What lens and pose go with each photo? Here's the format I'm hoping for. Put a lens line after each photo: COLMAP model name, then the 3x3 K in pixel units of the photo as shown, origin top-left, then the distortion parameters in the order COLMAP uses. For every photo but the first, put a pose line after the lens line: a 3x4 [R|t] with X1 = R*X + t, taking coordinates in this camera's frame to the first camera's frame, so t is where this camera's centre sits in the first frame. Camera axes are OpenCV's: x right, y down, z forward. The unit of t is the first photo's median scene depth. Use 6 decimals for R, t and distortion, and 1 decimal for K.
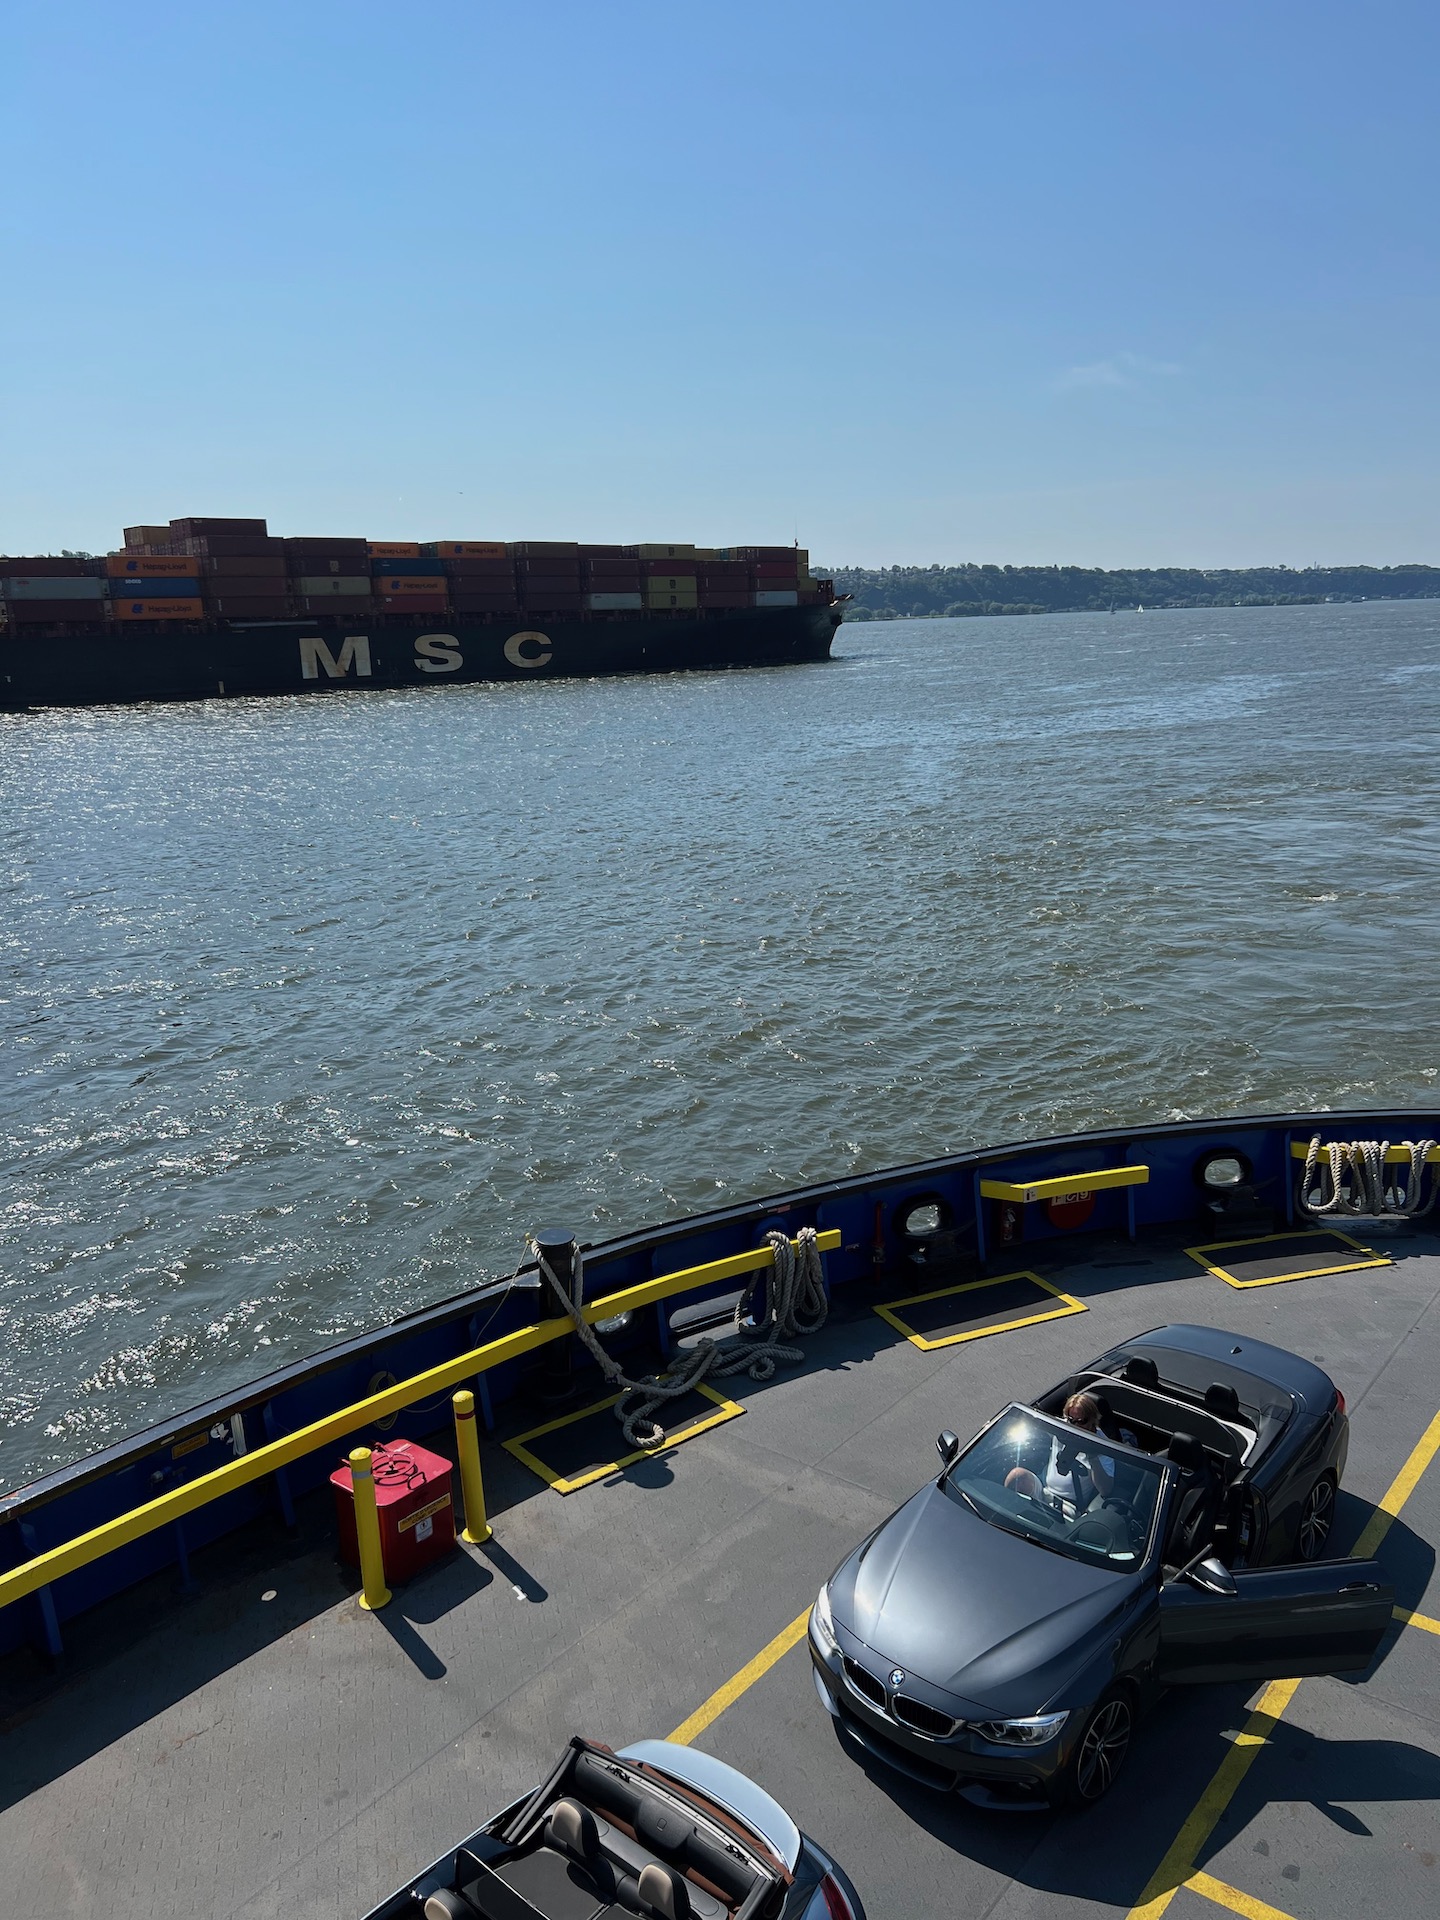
lens RADIAL K [[1439.6, 0, 720.0], [0, 1439.6, 960.0], [0, 0, 1]] dist [0.042926, -0.004878]
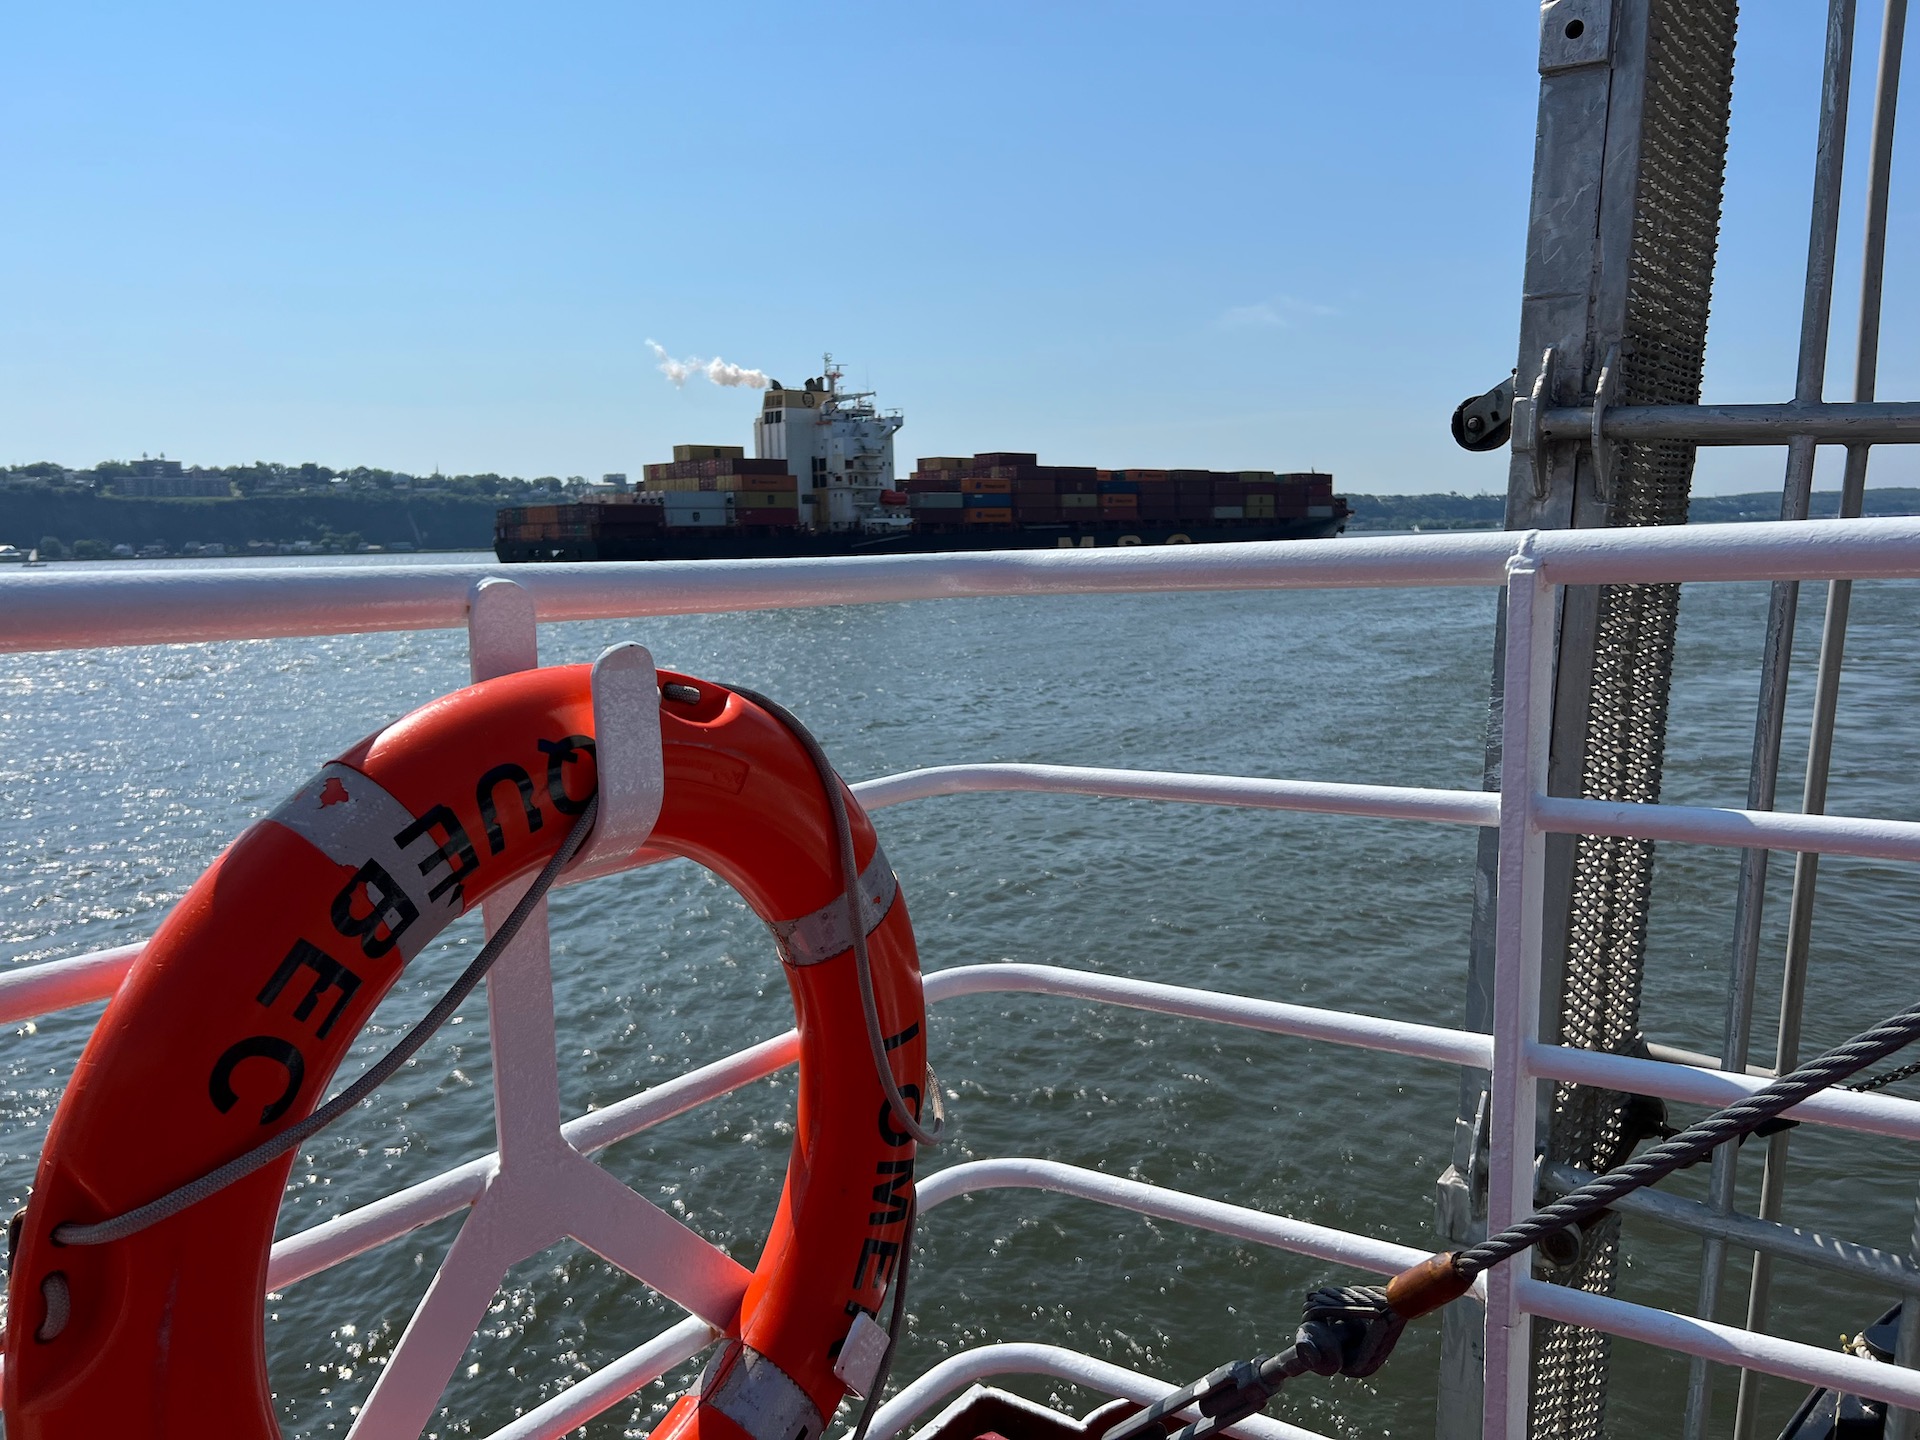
lens RADIAL K [[1439.6, 0, 960.0], [0, 1439.6, 720.0], [0, 0, 1]] dist [0.042926, -0.004878]
pose [[0.998659, 0.005547, 0.051480, -0.433735], [-0.000142, 0.994534, -0.104414, 0.093532], [-0.051778, 0.104266, 0.993201, -0.338018]]
